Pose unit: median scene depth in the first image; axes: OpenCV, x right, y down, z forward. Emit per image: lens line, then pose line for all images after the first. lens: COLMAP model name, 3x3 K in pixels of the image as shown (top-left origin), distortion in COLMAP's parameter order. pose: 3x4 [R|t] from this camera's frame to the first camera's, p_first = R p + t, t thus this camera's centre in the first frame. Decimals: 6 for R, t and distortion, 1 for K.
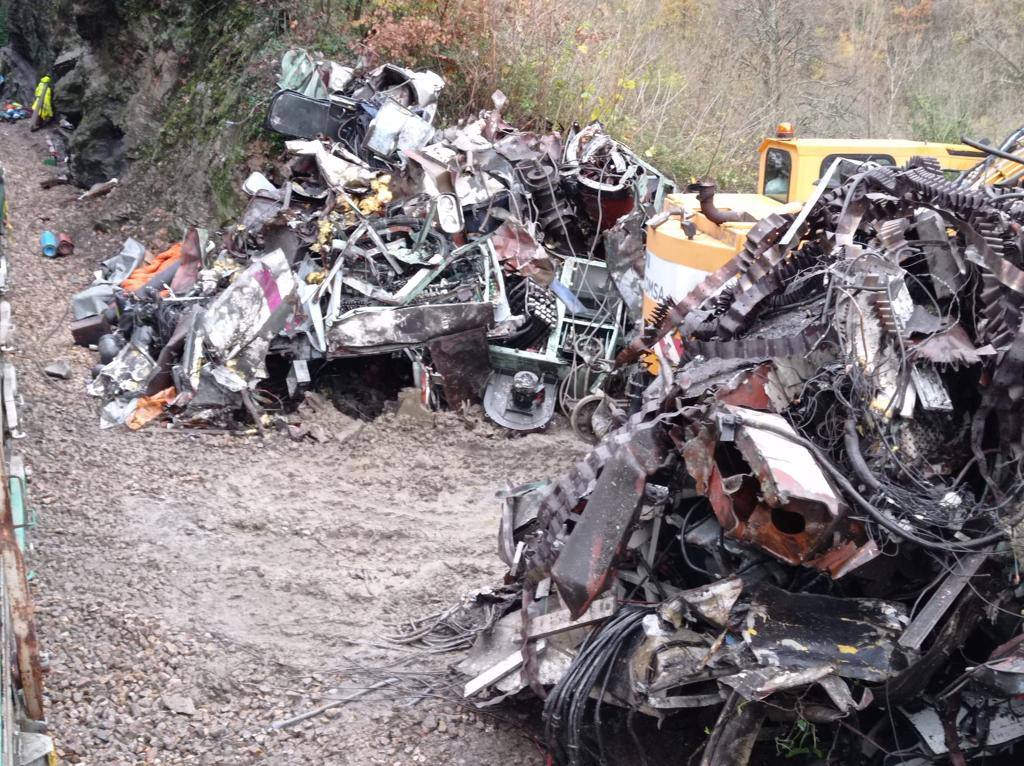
lens RADIAL K [[1128.6, 0, 512.0], [0, 1128.6, 383.0], [0, 0, 1]] dist [0.031553, -0.036881]
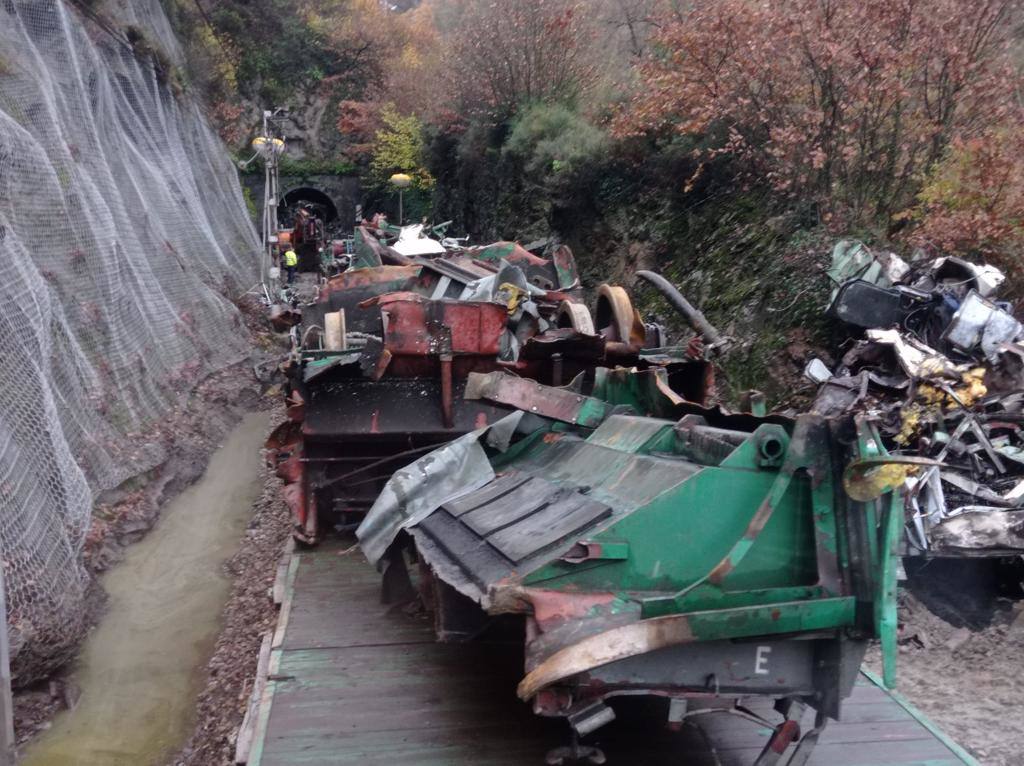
lens RADIAL K [[1128.6, 0, 512.0], [0, 1128.6, 383.0], [0, 0, 1]] dist [0.031553, -0.036881]
pose [[0.962307, 0.055375, -0.266268, -0.236641], [-0.098697, 0.983413, -0.152178, 0.012347], [0.253425, 0.172722, 0.951810, -0.006191]]
